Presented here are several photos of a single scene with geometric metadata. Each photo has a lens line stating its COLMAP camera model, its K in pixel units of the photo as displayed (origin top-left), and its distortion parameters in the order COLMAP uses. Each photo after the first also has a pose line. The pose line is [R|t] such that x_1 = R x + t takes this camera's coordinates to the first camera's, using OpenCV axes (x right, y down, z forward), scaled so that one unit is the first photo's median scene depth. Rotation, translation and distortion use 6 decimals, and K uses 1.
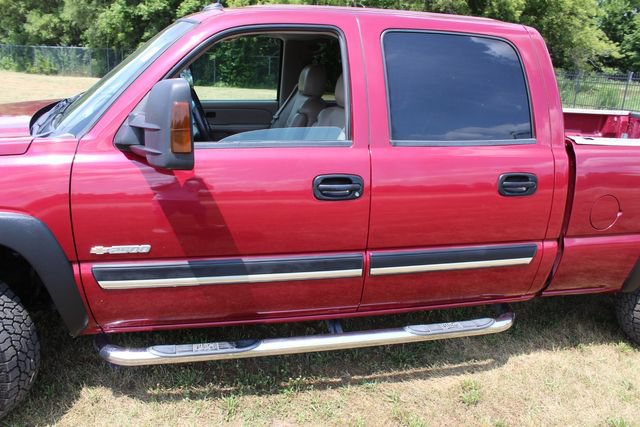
lens RADIAL K [[525.7, 0, 320.0], [0, 525.7, 213.5], [0, 0, 1]] dist [-0.174914, 0.151317]
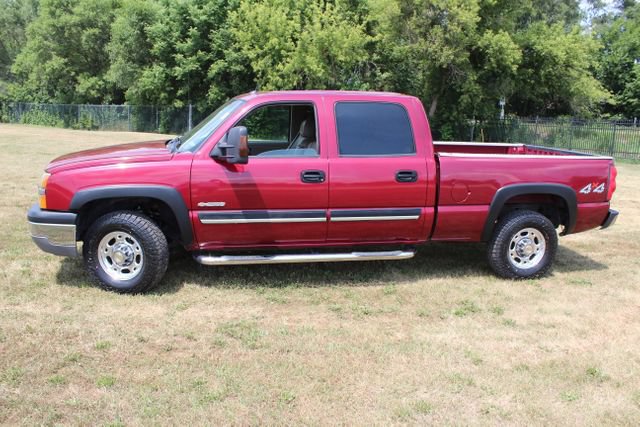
lens RADIAL K [[525.7, 0, 320.0], [0, 525.7, 213.5], [0, 0, 1]] dist [-0.174914, 0.151317]
pose [[0.998974, -0.011832, -0.043712, 0.138387], [0.007509, 0.995181, -0.097772, 0.274833], [0.044658, 0.097343, 0.994248, -0.979407]]
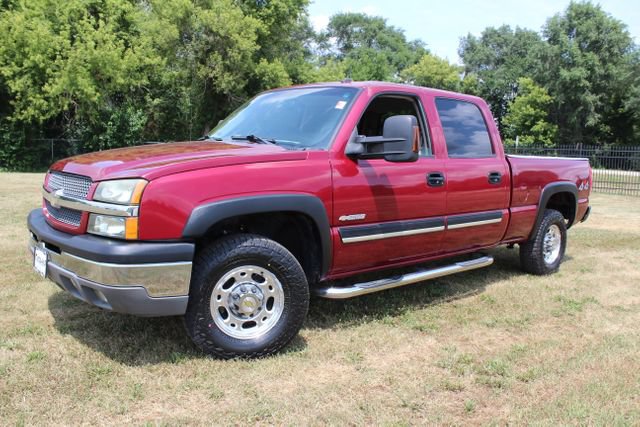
lens RADIAL K [[525.7, 0, 320.0], [0, 525.7, 213.5], [0, 0, 1]] dist [-0.174914, 0.151317]
pose [[0.891670, -0.075553, 0.446336, -1.037468], [0.142740, 0.982601, -0.118830, 0.204827], [-0.429592, 0.169667, 0.886941, -0.384467]]
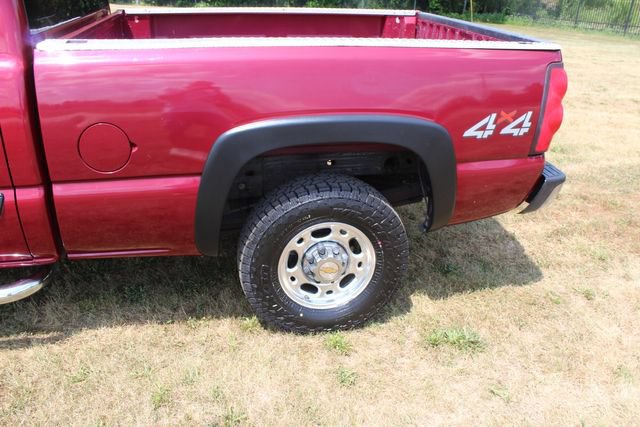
lens RADIAL K [[525.7, 0, 320.0], [0, 525.7, 213.5], [0, 0, 1]] dist [-0.174914, 0.151317]
pose [[0.998629, 0.003091, -0.052264, 0.953697], [0.004295, 0.990054, 0.140624, -0.010569], [0.052179, -0.140655, 0.988683, 0.318572]]
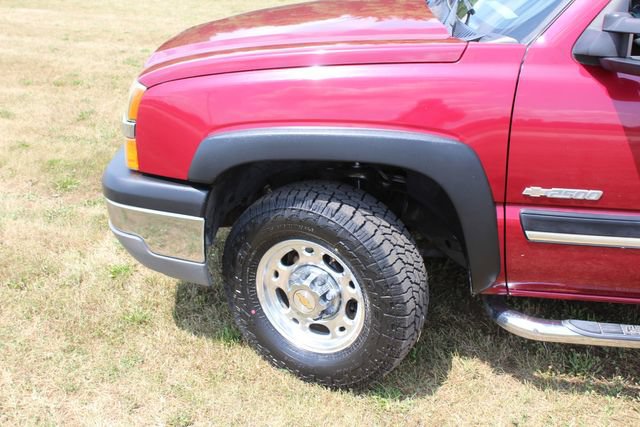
lens RADIAL K [[663.0, 0, 320.0], [0, 663.0, 213.5], [0, 0, 1]] dist [-0.066082, -0.010813]
pose [[0.923482, 0.108360, -0.368021, -0.300945], [-0.069879, 0.990745, 0.116366, 0.009128], [0.377224, -0.081745, 0.922507, -0.042560]]
